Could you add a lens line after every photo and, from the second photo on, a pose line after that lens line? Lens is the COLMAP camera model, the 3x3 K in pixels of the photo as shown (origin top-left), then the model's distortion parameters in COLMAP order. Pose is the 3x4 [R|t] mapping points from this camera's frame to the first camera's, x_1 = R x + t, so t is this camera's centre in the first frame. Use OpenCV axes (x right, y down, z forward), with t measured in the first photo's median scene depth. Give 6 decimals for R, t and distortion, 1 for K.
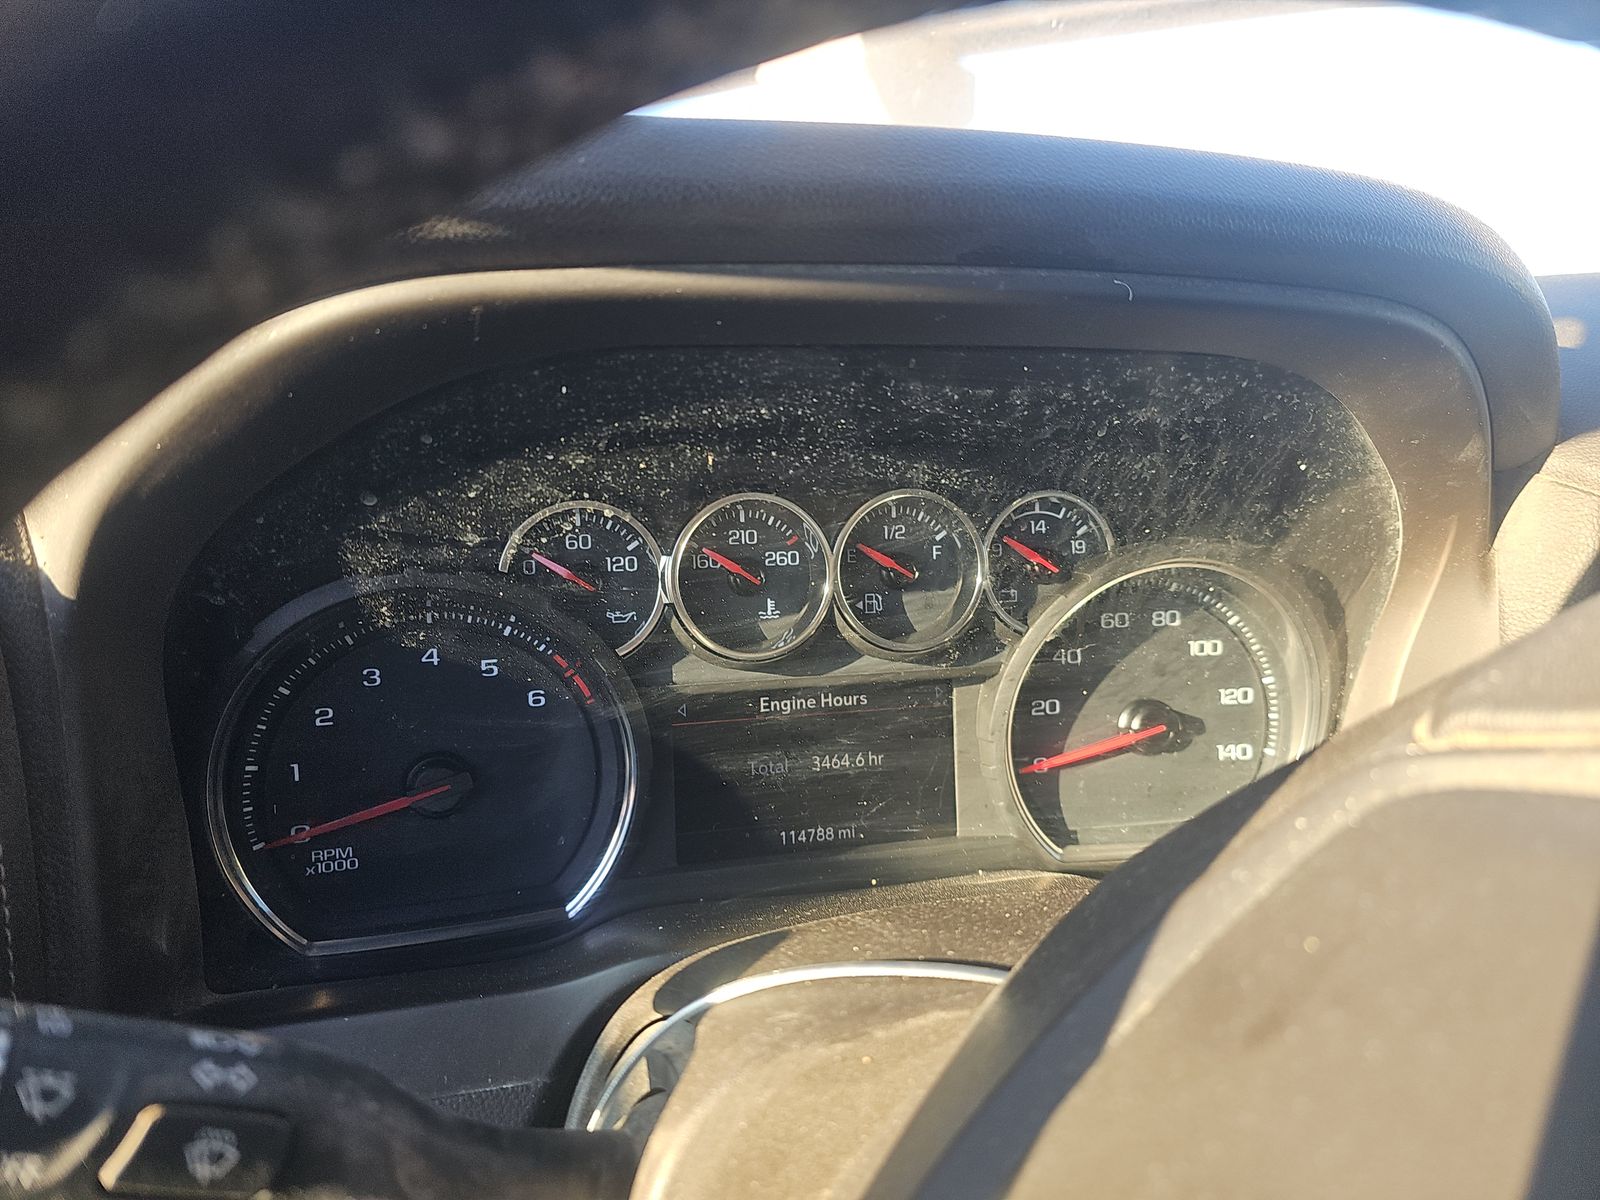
lens RADIAL K [[1055.8, 0, 790.3], [0, 1055.8, 608.2], [0, 0, 1]] dist [0.062647, -0.067972]
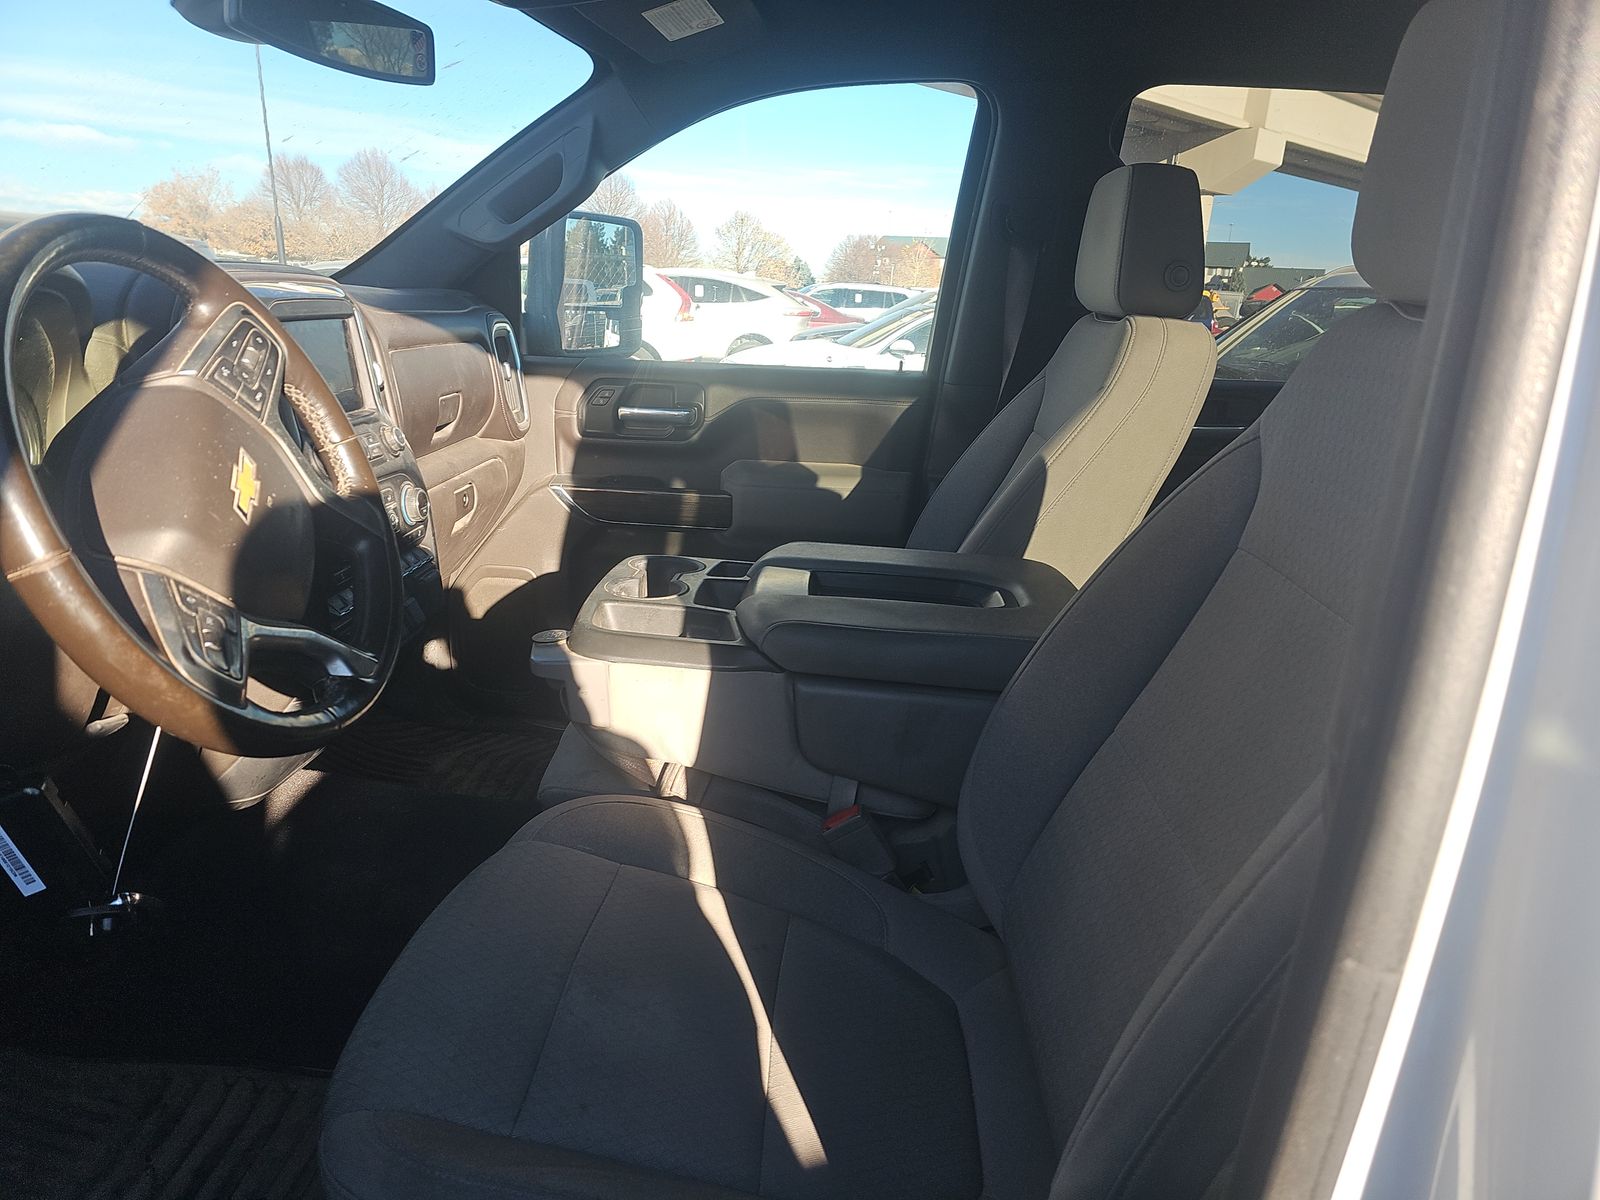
lens RADIAL K [[1055.8, 0, 769.9], [0, 1055.8, 603.8], [0, 0, 1]] dist [0.062647, -0.067972]
pose [[0.315502, -0.260167, 0.912563, -1.537373], [0.162525, 0.962286, 0.218152, 0.229292], [-0.934903, 0.079487, 0.345887, -1.642696]]
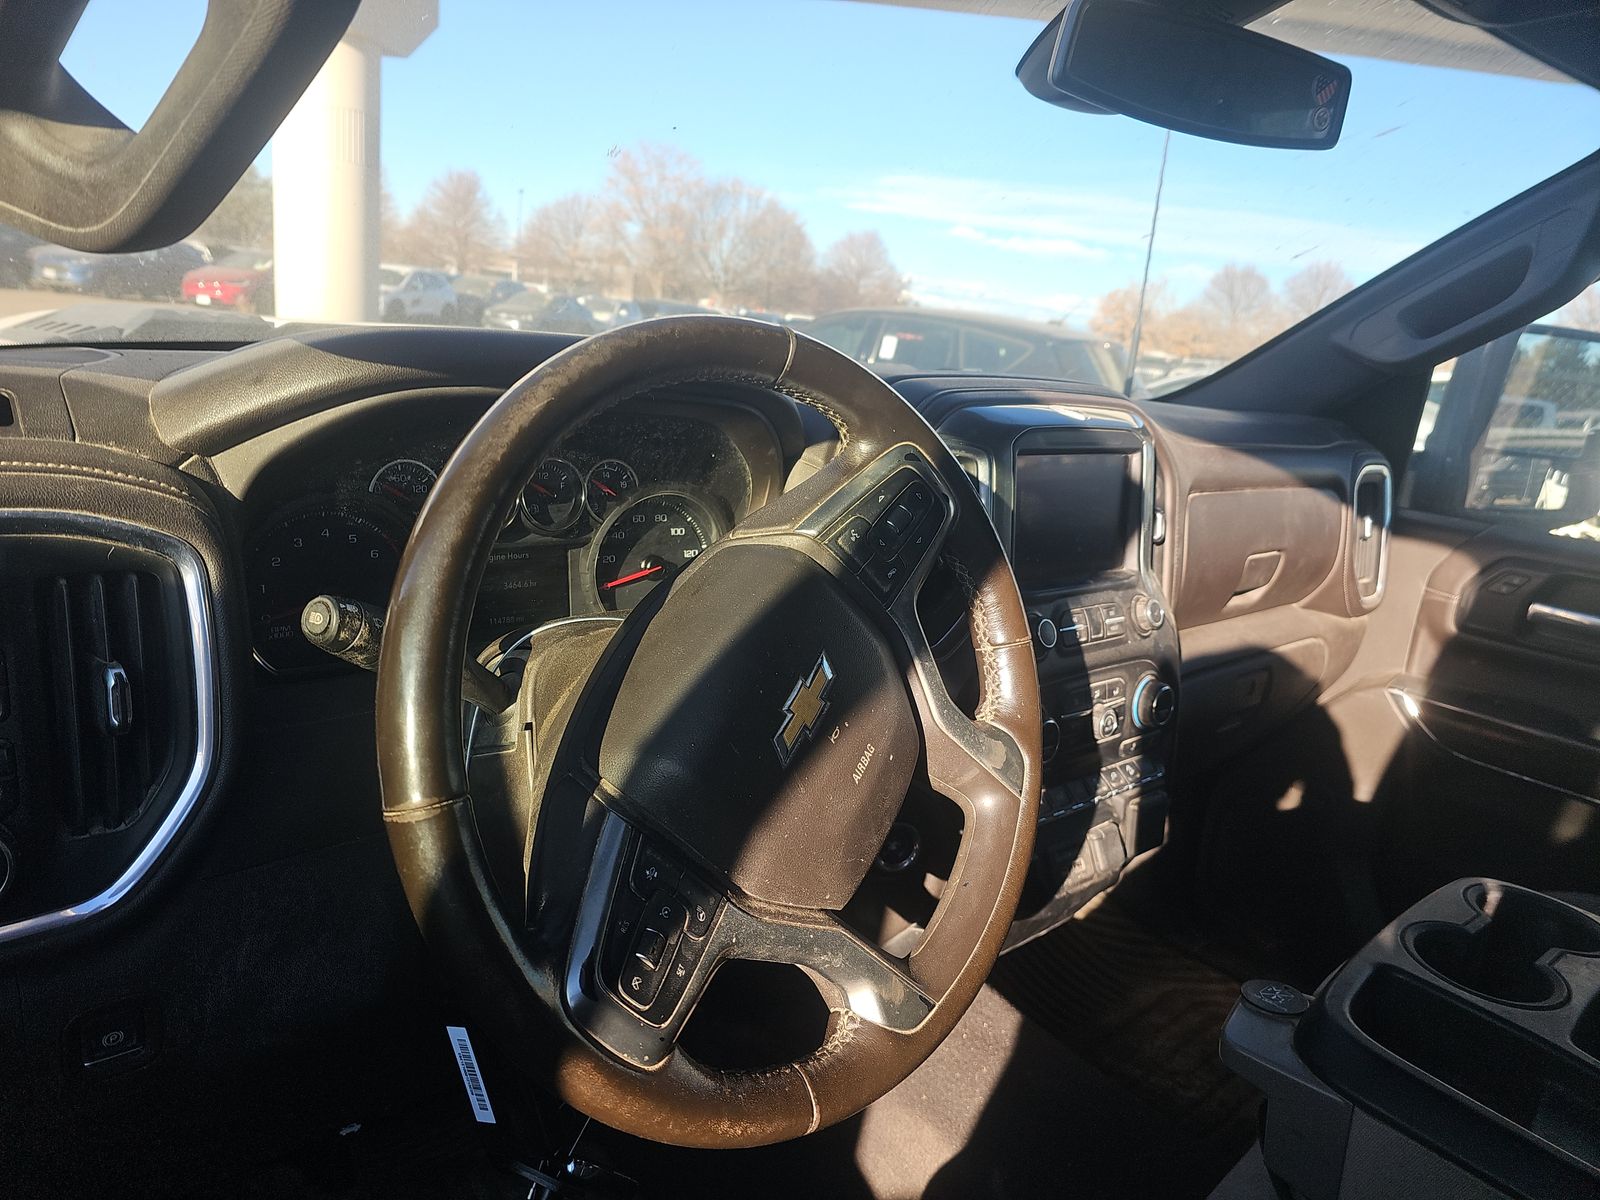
lens RADIAL K [[1055.8, 0, 779.2], [0, 1055.8, 604.4], [0, 0, 1]] dist [0.062647, -0.067972]
pose [[0.888820, -0.034154, 0.456981, -0.479709], [0.003665, 0.997717, 0.067439, 0.046207], [-0.458241, -0.058266, 0.886916, -1.173014]]
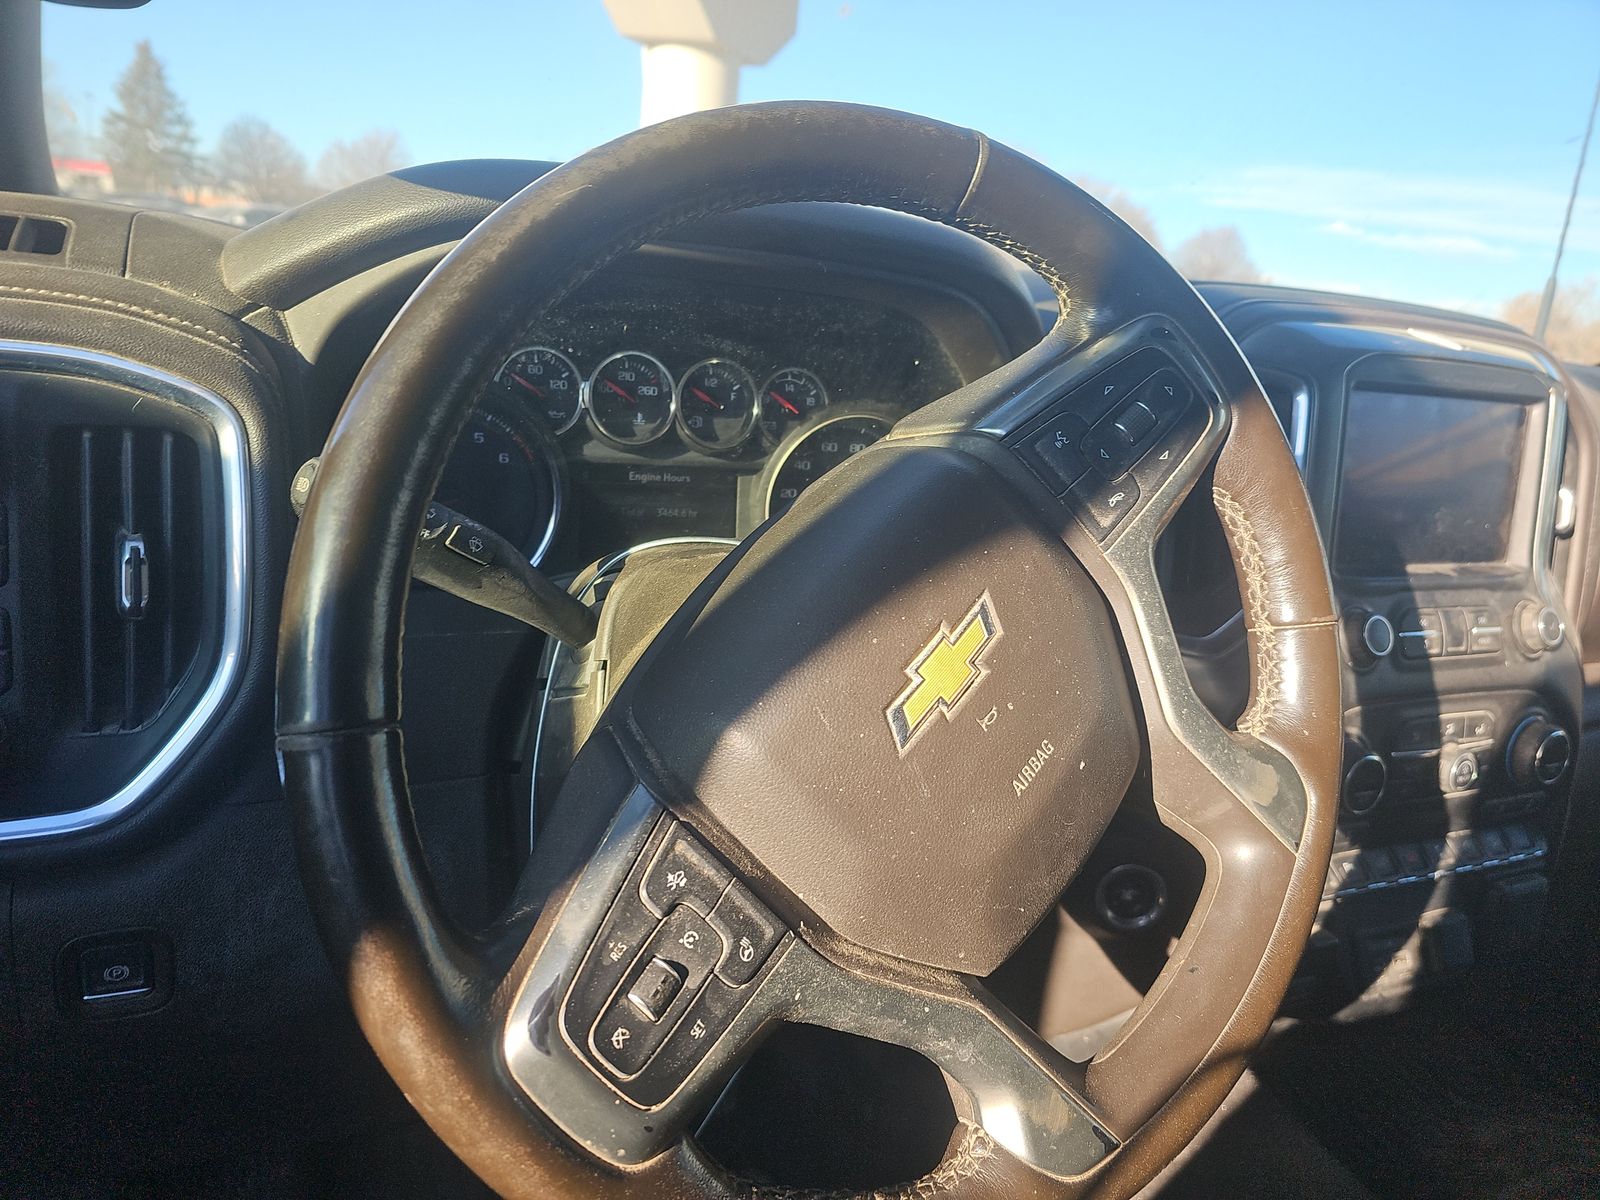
lens RADIAL K [[1055.8, 0, 787.0], [0, 1055.8, 595.6], [0, 0, 1]] dist [0.062647, -0.067972]
pose [[0.979800, 0.048294, 0.194060, -0.107278], [-0.061999, 0.995946, 0.065179, 0.166007], [-0.190126, -0.075894, 0.978822, -0.824092]]
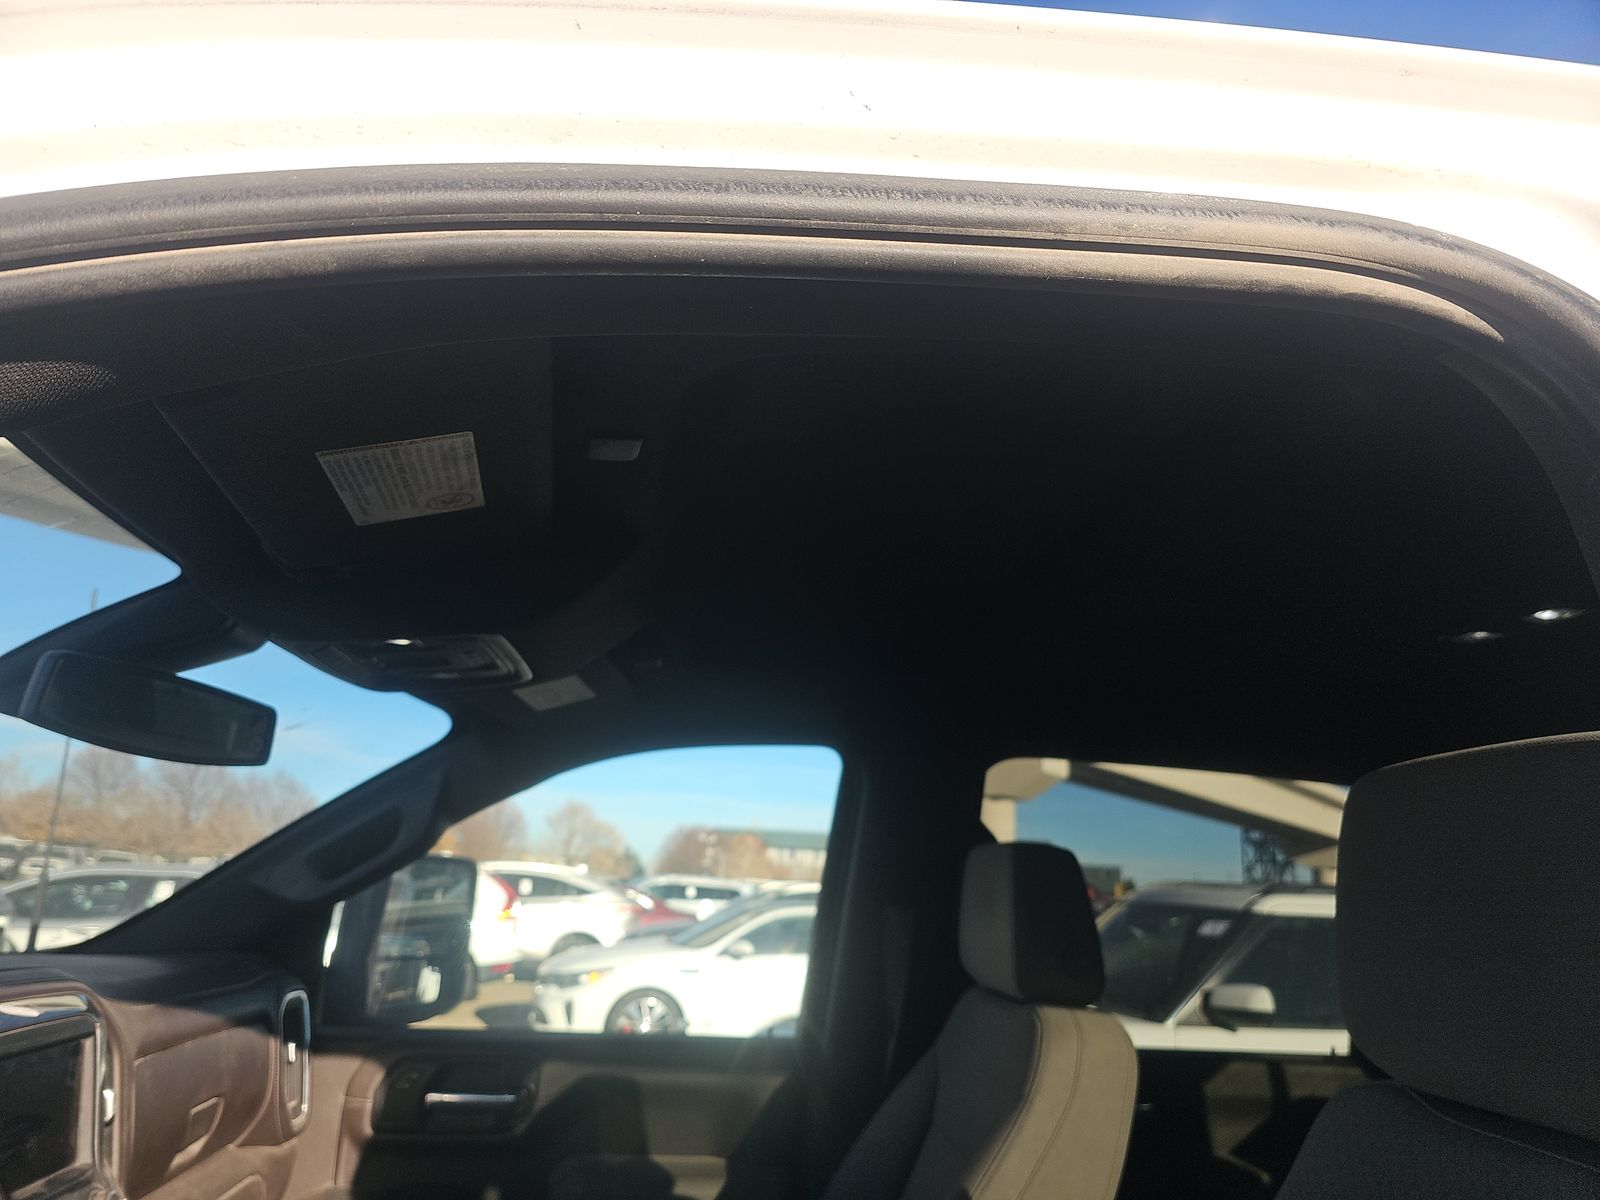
lens RADIAL K [[1055.8, 0, 787.9], [0, 1055.8, 594.2], [0, 0, 1]] dist [0.062647, -0.067972]
pose [[0.146962, 0.260640, 0.954185, -1.105449], [0.168296, 0.944005, -0.283780, -0.162020], [-0.974720, 0.202290, 0.094868, -1.407638]]
